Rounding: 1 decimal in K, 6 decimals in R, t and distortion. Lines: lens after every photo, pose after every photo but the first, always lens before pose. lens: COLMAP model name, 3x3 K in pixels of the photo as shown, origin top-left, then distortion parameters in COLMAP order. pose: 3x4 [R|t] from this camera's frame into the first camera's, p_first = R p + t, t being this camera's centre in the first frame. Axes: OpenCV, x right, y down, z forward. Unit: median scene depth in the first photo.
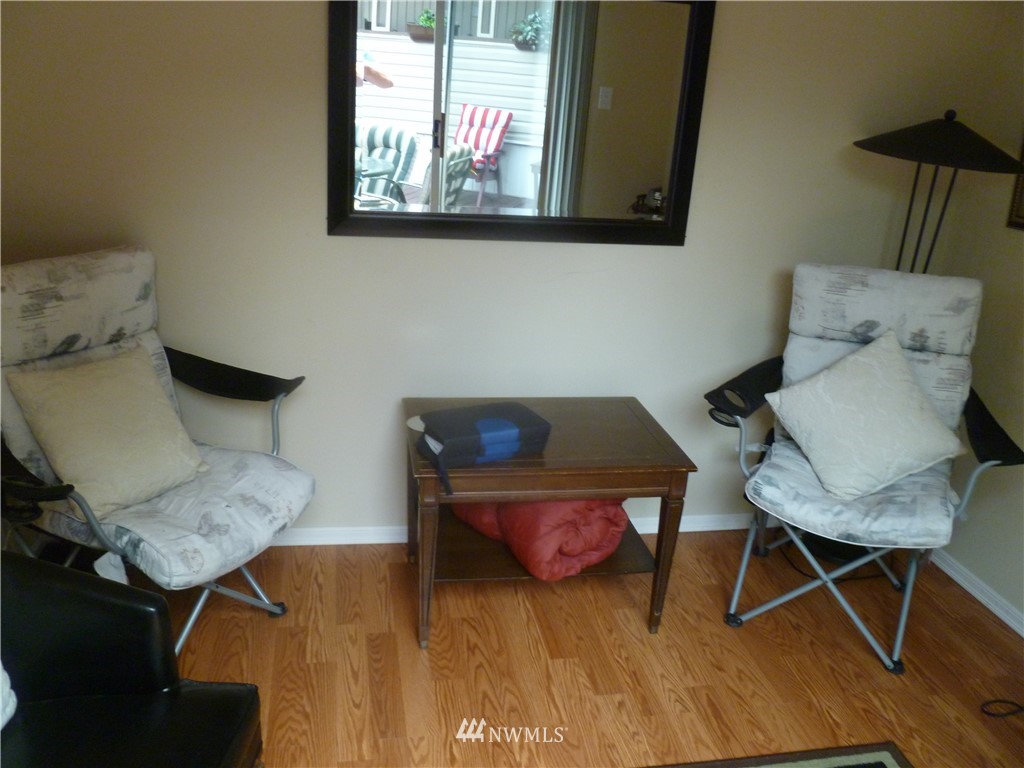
lens RADIAL K [[852.5, 0, 511.4], [0, 852.5, 384.6], [0, 0, 1]] dist [-0.096606, 0.048121]
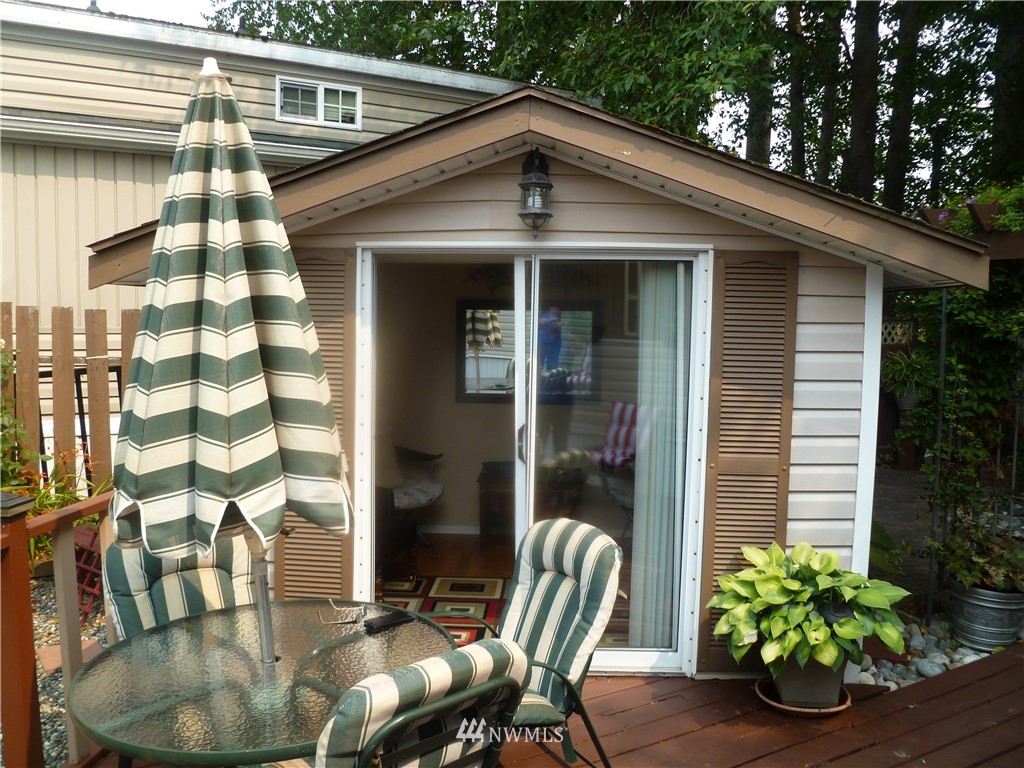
lens RADIAL K [[852.5, 0, 511.4], [0, 852.5, 381.8], [0, 0, 1]] dist [-0.096606, 0.048121]
pose [[0.969706, -0.035021, -0.241750, 0.685974], [-0.029490, 0.965646, -0.258181, 0.505744], [0.242486, 0.257489, 0.935361, -1.689000]]
